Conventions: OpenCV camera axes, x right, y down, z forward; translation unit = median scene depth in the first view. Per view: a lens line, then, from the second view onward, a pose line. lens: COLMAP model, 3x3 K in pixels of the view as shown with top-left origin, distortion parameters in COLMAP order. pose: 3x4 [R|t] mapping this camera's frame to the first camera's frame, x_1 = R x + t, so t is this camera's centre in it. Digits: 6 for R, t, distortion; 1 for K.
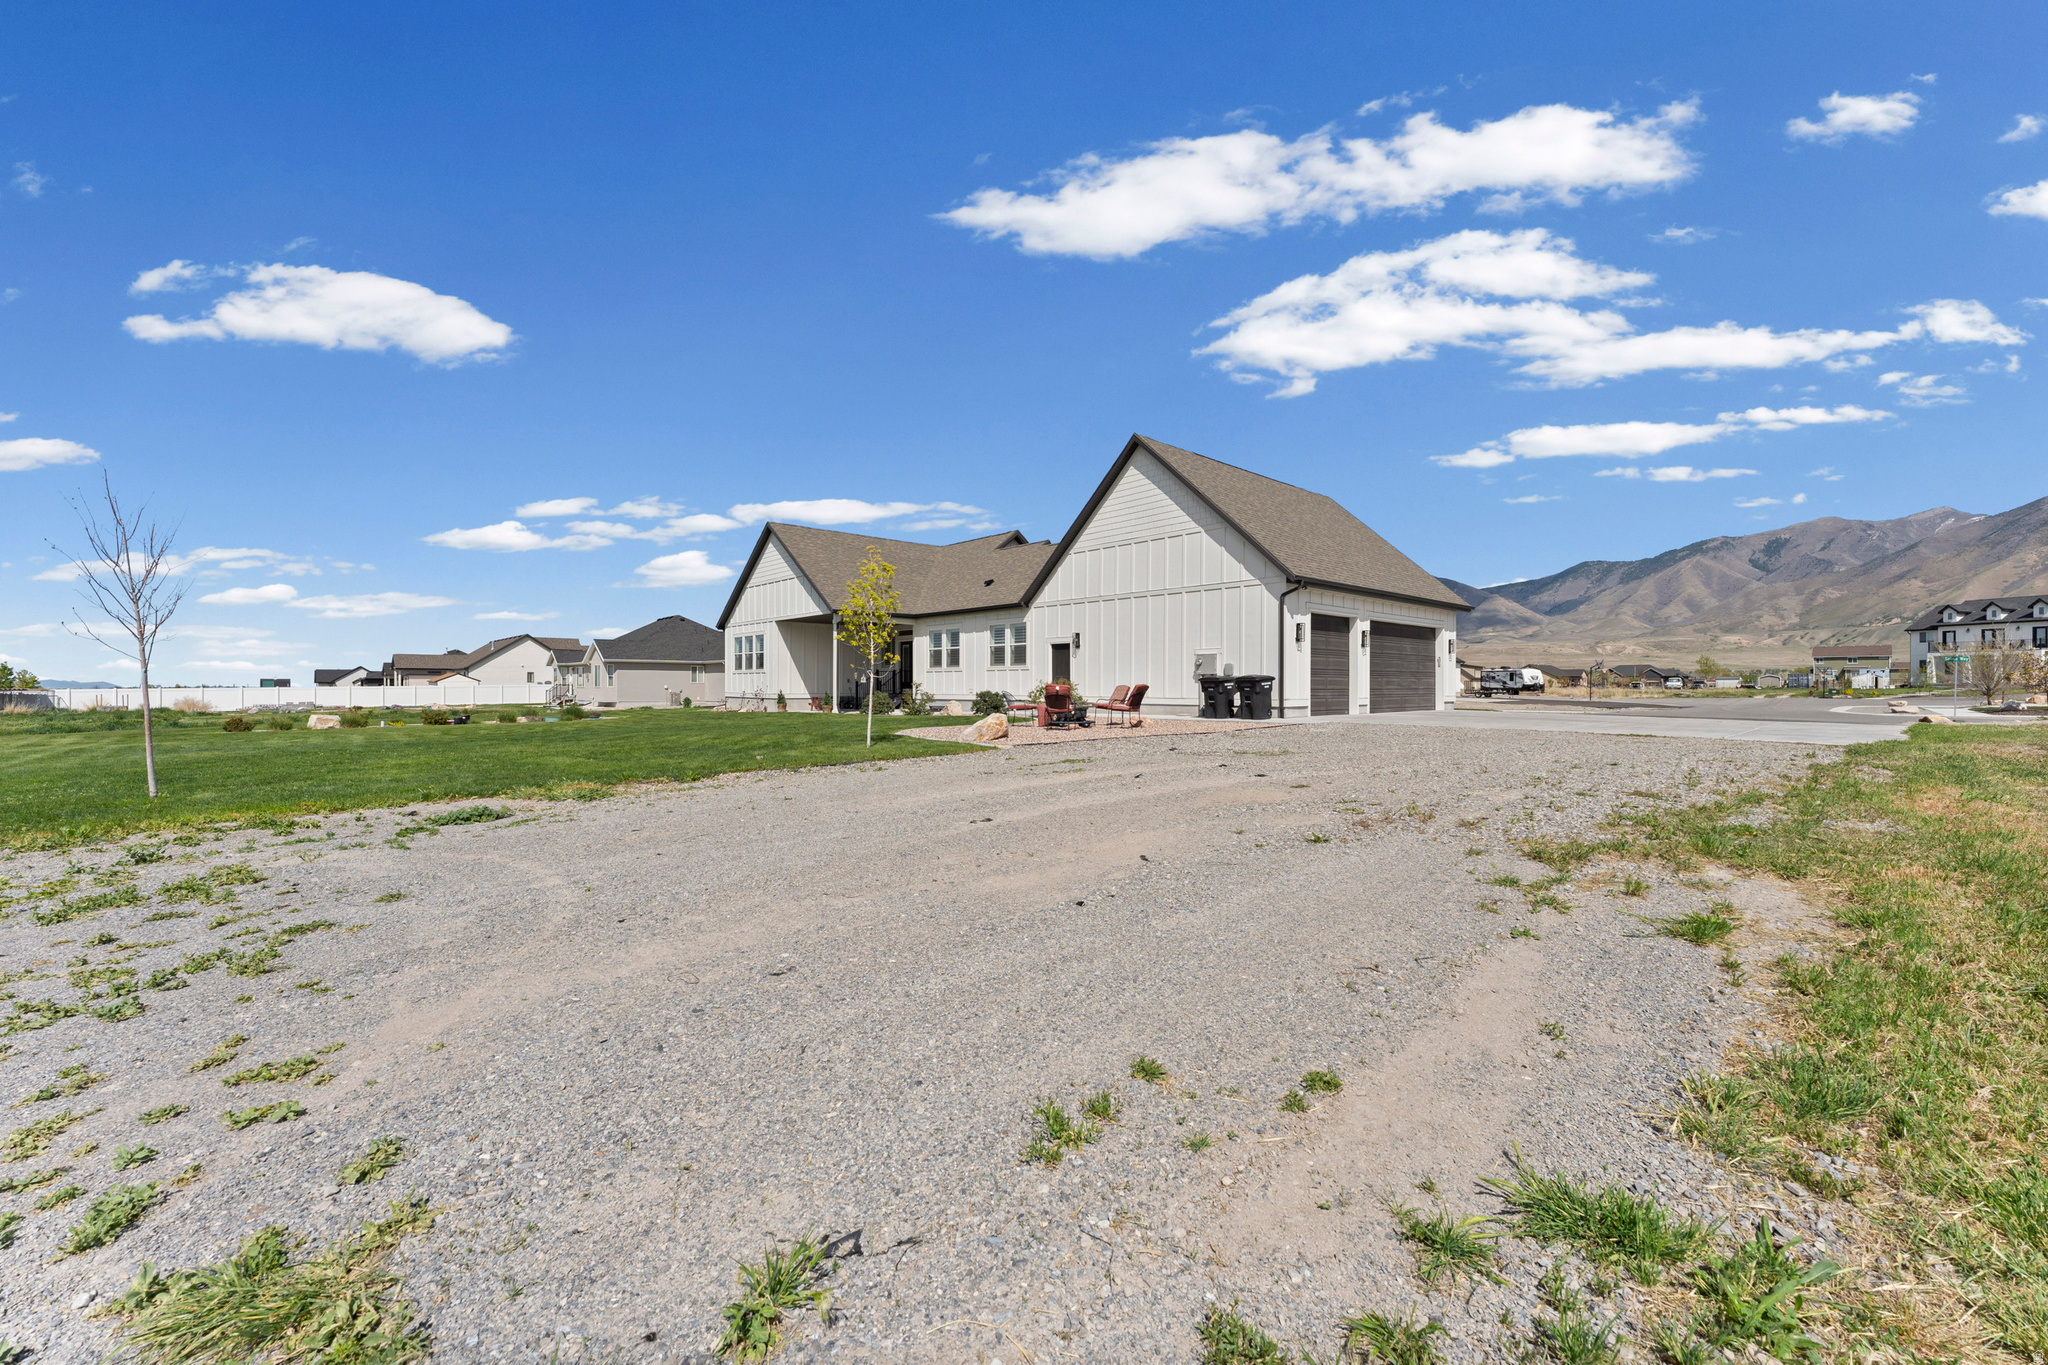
lens RADIAL K [[820.7, 0, 1022.7], [0, 820.7, 664.6], [0, 0, 1]] dist [-0.001568, -0.000035]
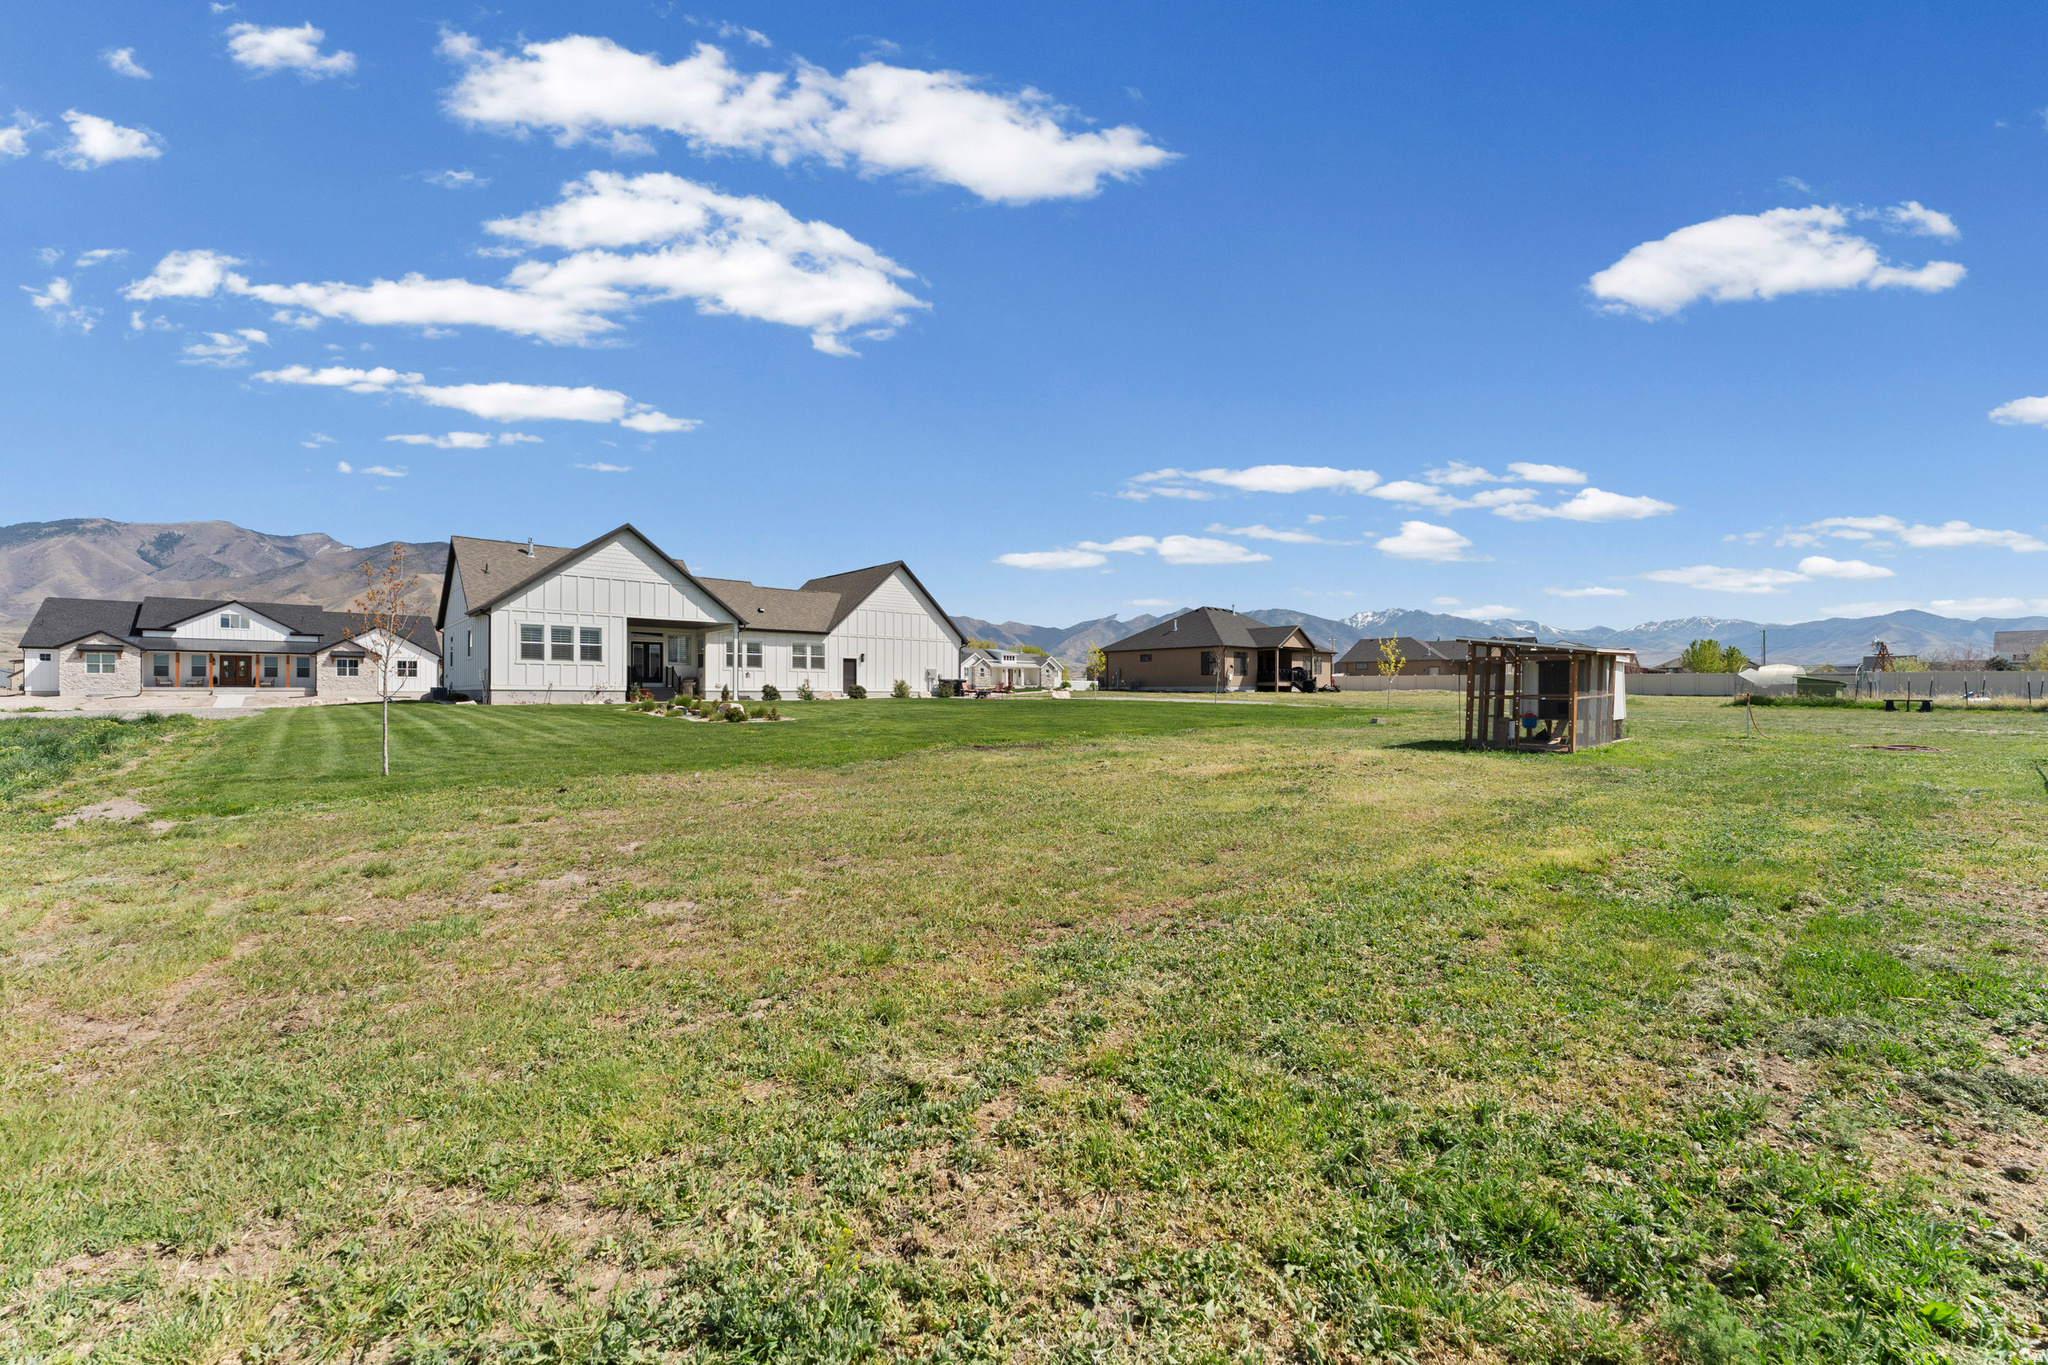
lens RADIAL K [[820.7, 0, 1015.6], [0, 820.7, 696.5], [0, 0, 1]] dist [-0.001568, -0.000035]
pose [[0.002282, -0.006857, 0.999974, -0.035418], [-0.028884, 0.999559, 0.006920, 0.000686], [-0.999580, -0.028899, 0.002083, 0.013139]]
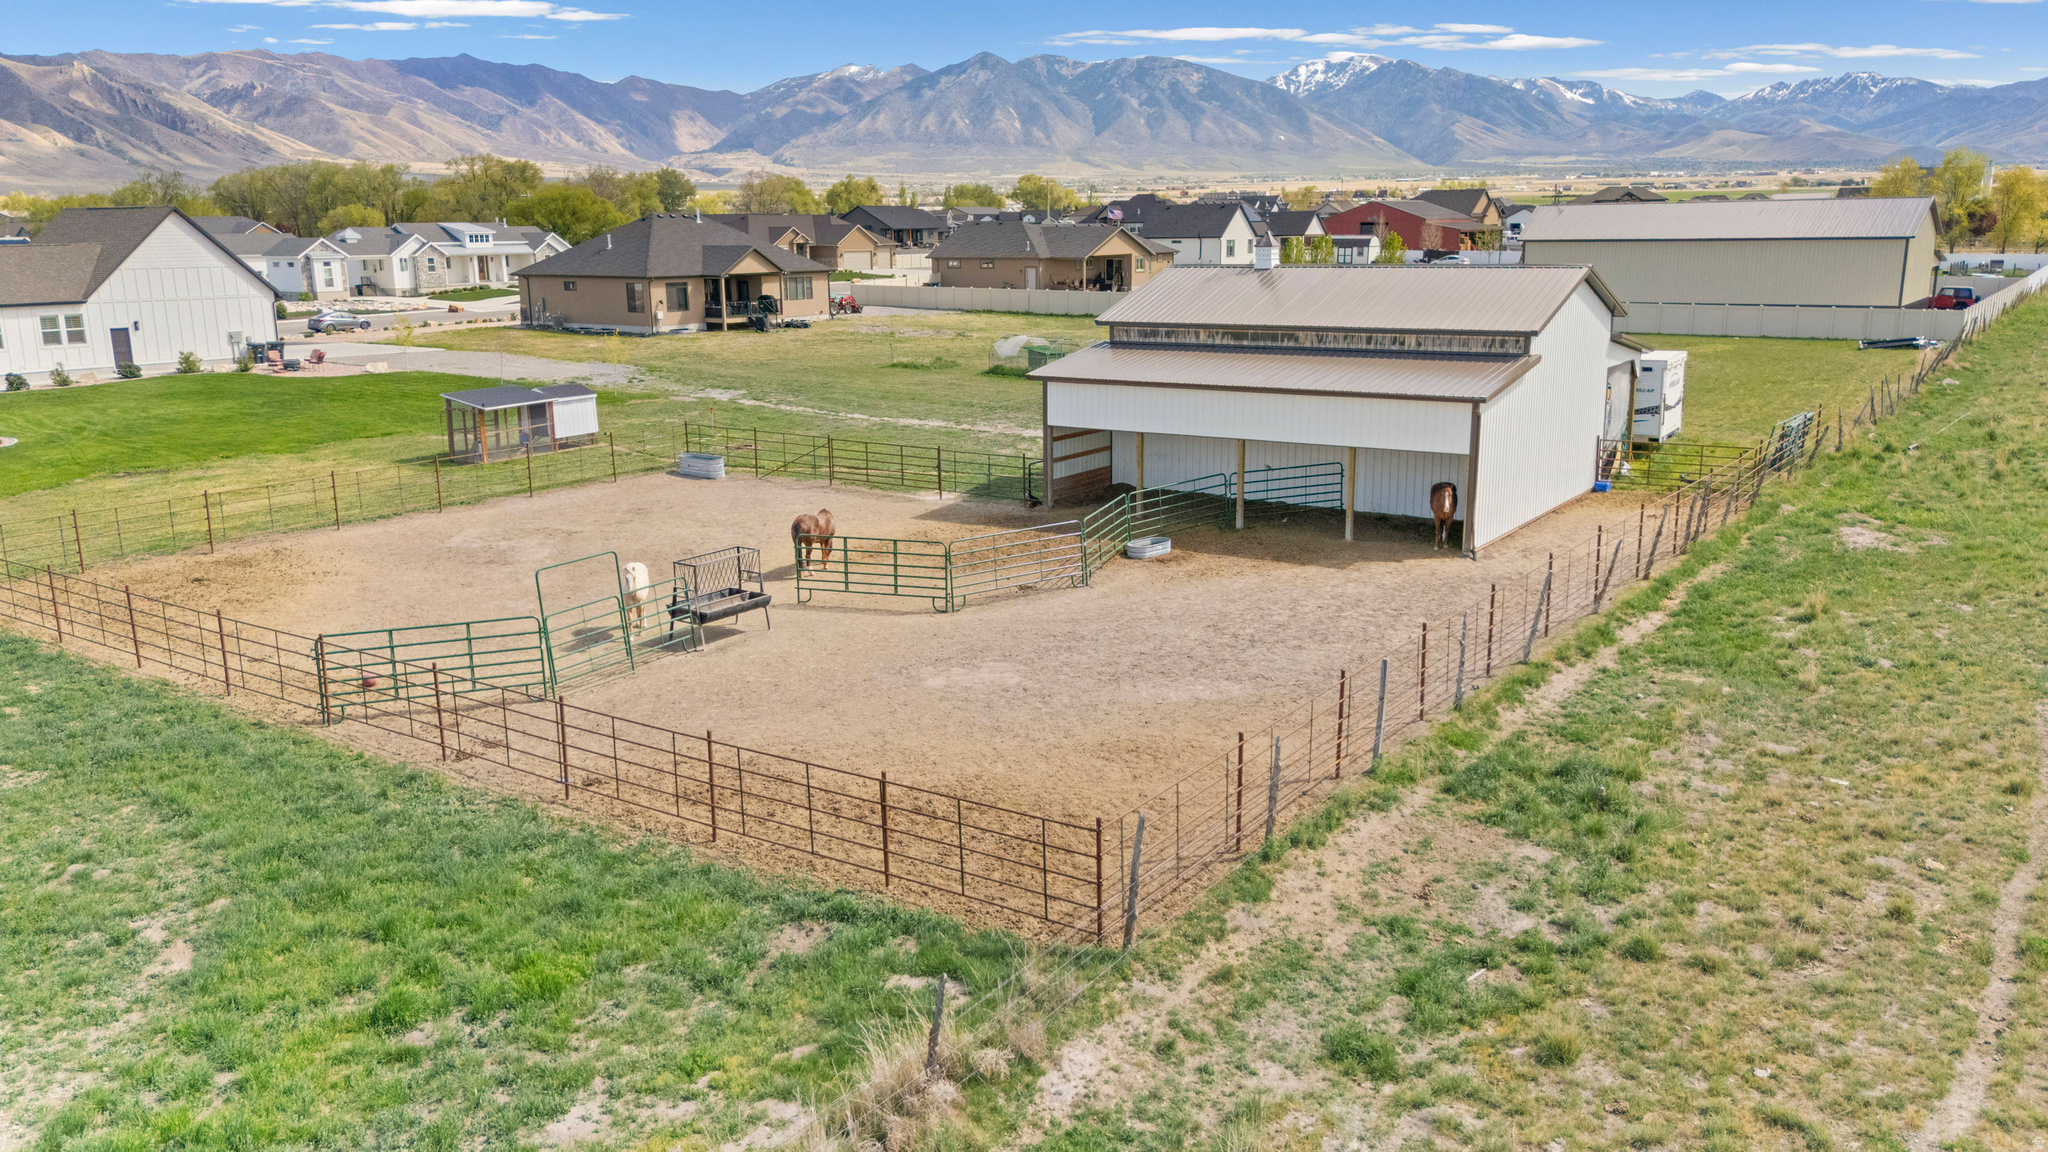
lens RADIAL K [[1573.6, 0, 1033.0], [0, 1573.6, 568.2], [0, 0, 1]] dist [0.071073, -0.055470]
pose [[-0.218530, -0.209512, 0.953074, -0.067161], [-0.014547, 0.977271, 0.211496, -0.005023], [-0.975722, 0.032354, -0.216611, 0.000044]]
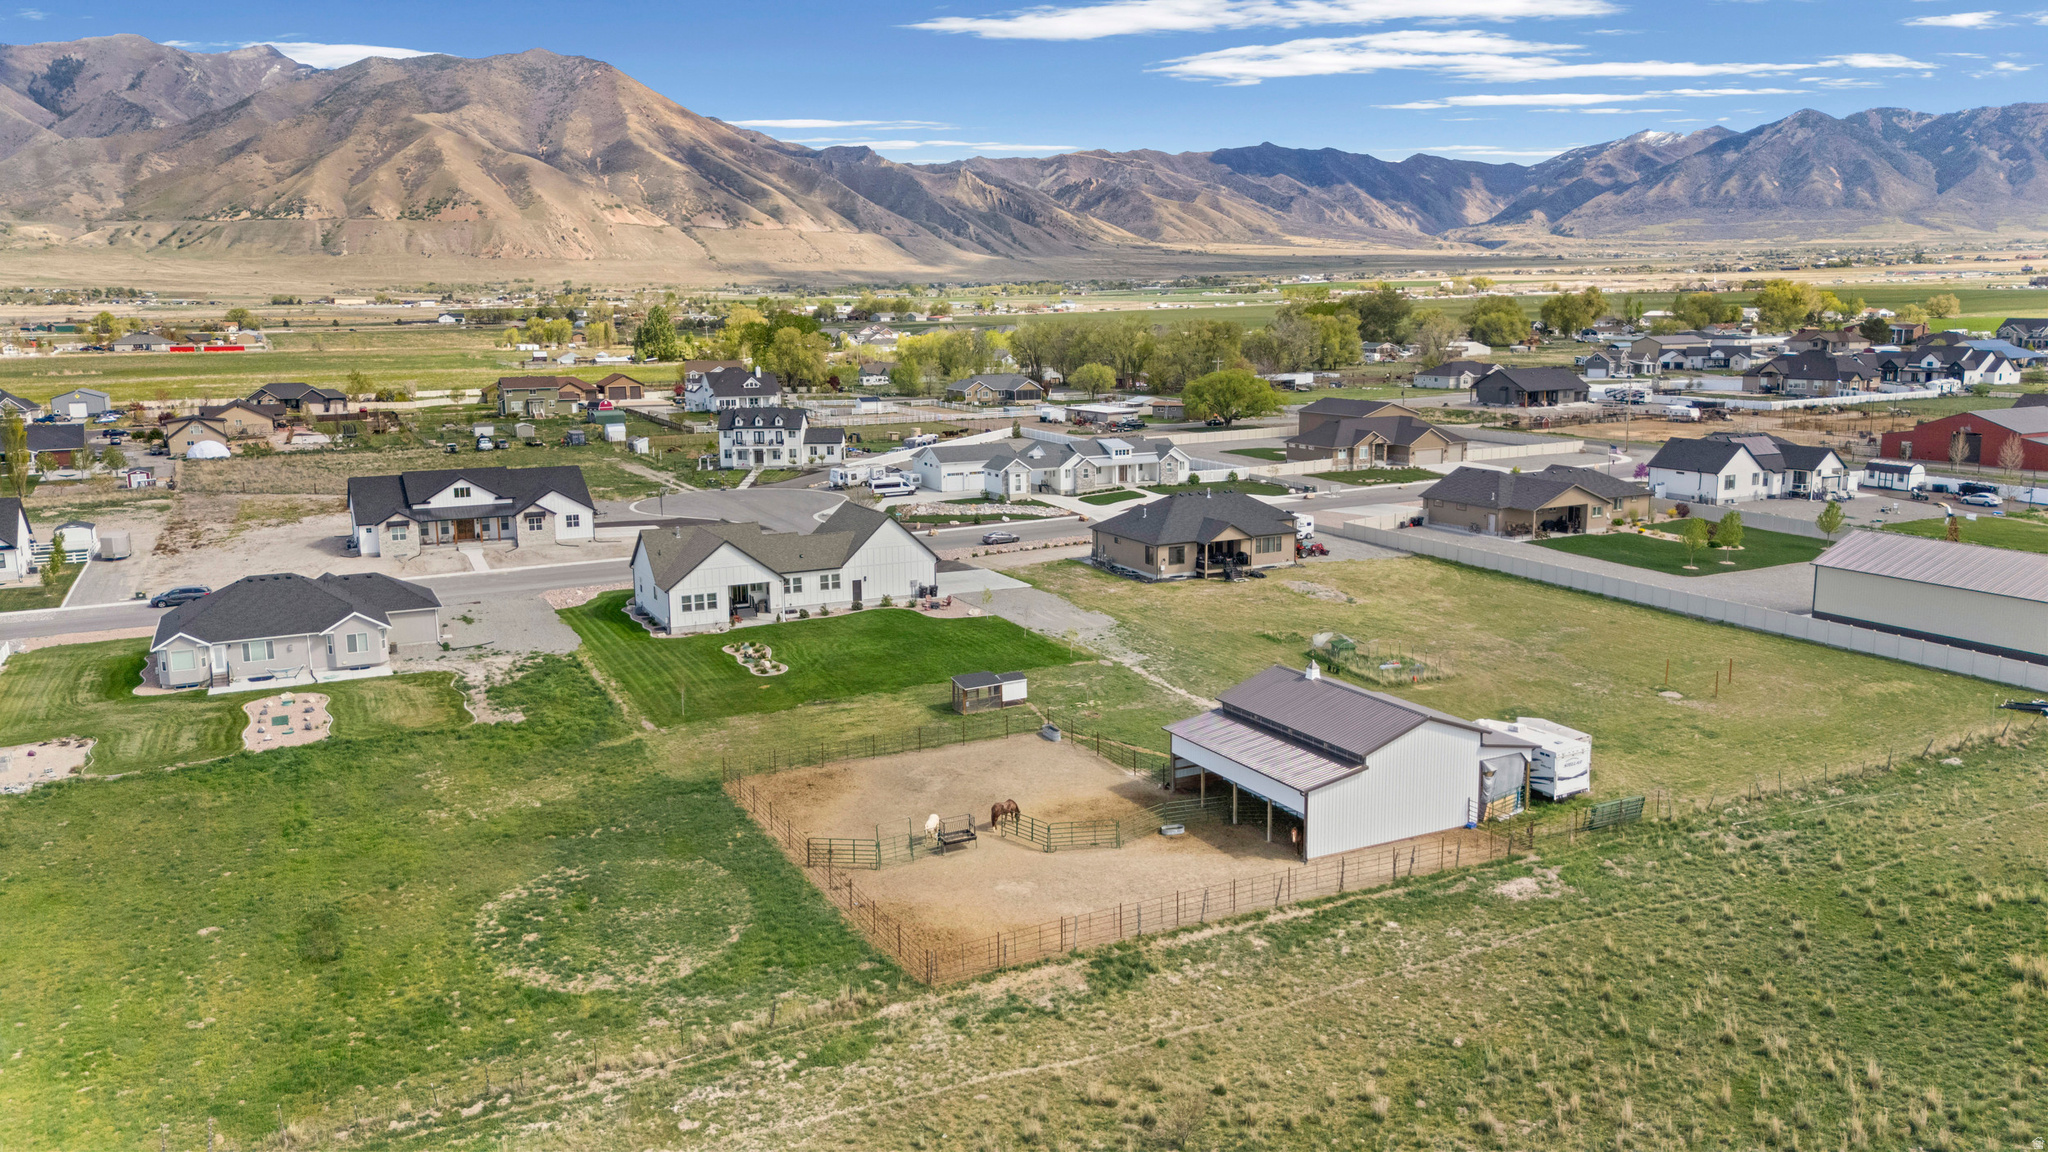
lens RADIAL K [[1573.6, 0, 1021.1], [0, 1573.6, 555.2], [0, 0, 1]] dist [0.071073, -0.055470]
pose [[0.266314, -0.171307, 0.948541, -0.102131], [-0.015404, 0.983198, 0.181891, -0.022847], [-0.963763, -0.063051, 0.259200, -0.019676]]
